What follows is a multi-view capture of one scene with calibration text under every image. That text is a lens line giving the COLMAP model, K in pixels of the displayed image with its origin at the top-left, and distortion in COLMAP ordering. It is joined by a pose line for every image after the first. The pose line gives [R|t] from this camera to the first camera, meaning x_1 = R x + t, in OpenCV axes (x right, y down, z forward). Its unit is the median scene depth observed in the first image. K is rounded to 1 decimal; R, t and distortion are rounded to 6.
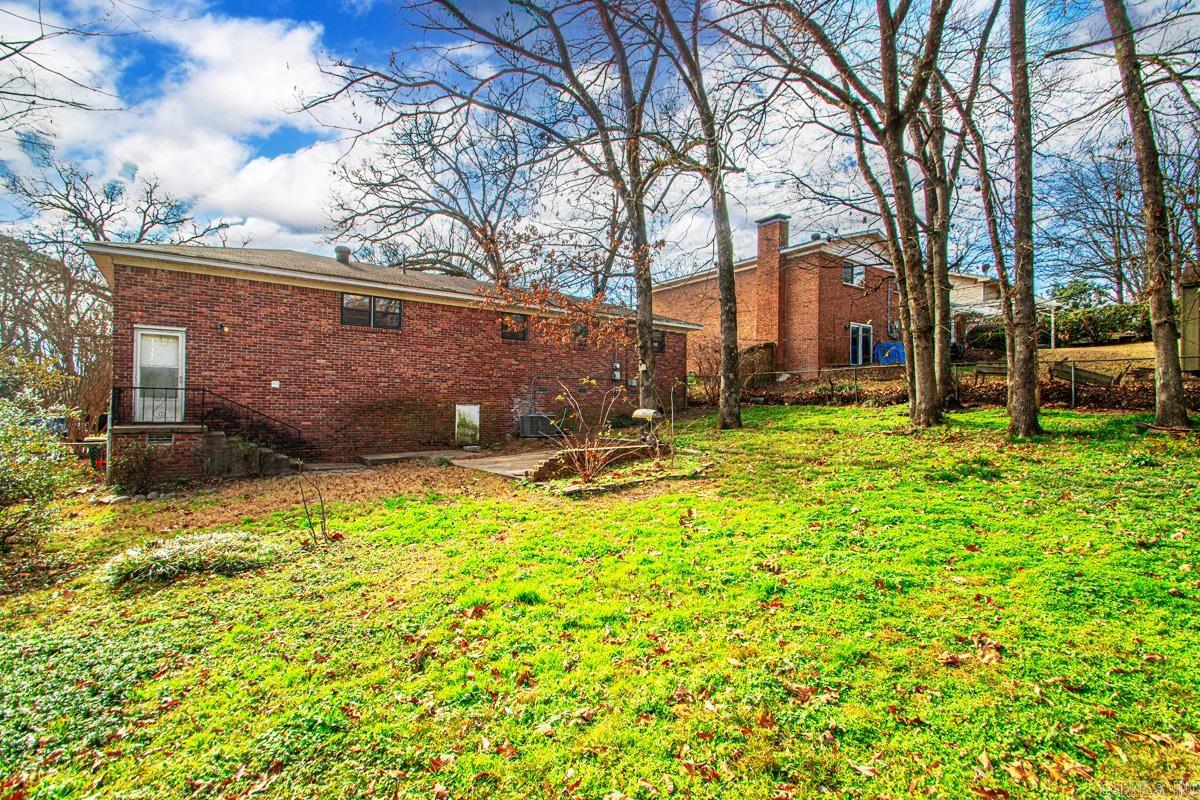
lens RADIAL K [[566.3, 0, 603.3], [0, 566.3, 403.1], [0, 0, 1]] dist [0.031999, -0.007321]
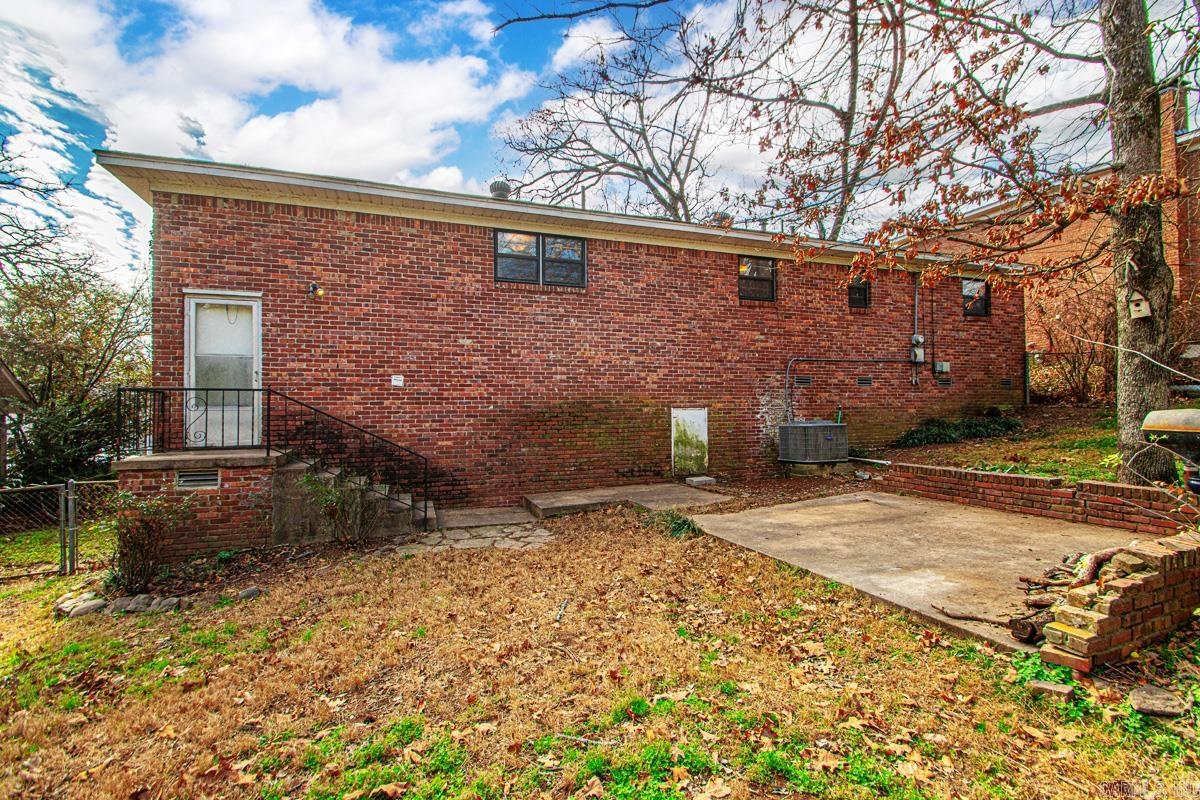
lens RADIAL K [[566.3, 0, 607.1], [0, 566.3, 399.9], [0, 0, 1]] dist [0.031999, -0.007321]
pose [[0.963038, -0.024264, -0.268271, -0.191368], [0.021019, 0.999667, -0.014965, 0.001535], [0.268545, 0.008773, 0.963227, 0.467521]]
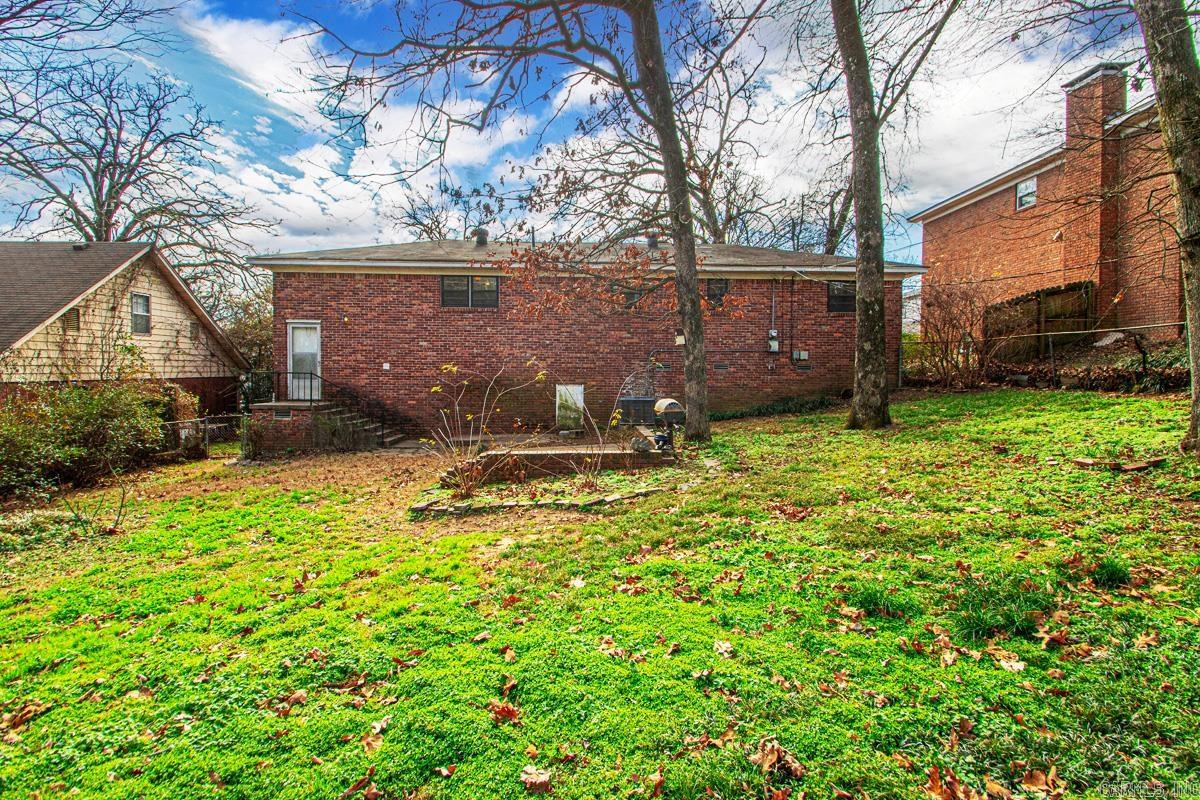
lens RADIAL K [[581.7, 0, 603.9], [0, 581.7, 391.3], [0, 0, 1]] dist [0.010210, 0.000082]
pose [[0.815616, 0.020229, -0.578240, 0.409098], [0.003002, 0.999227, 0.039191, -0.027360], [0.578586, -0.033701, 0.814925, 0.325407]]
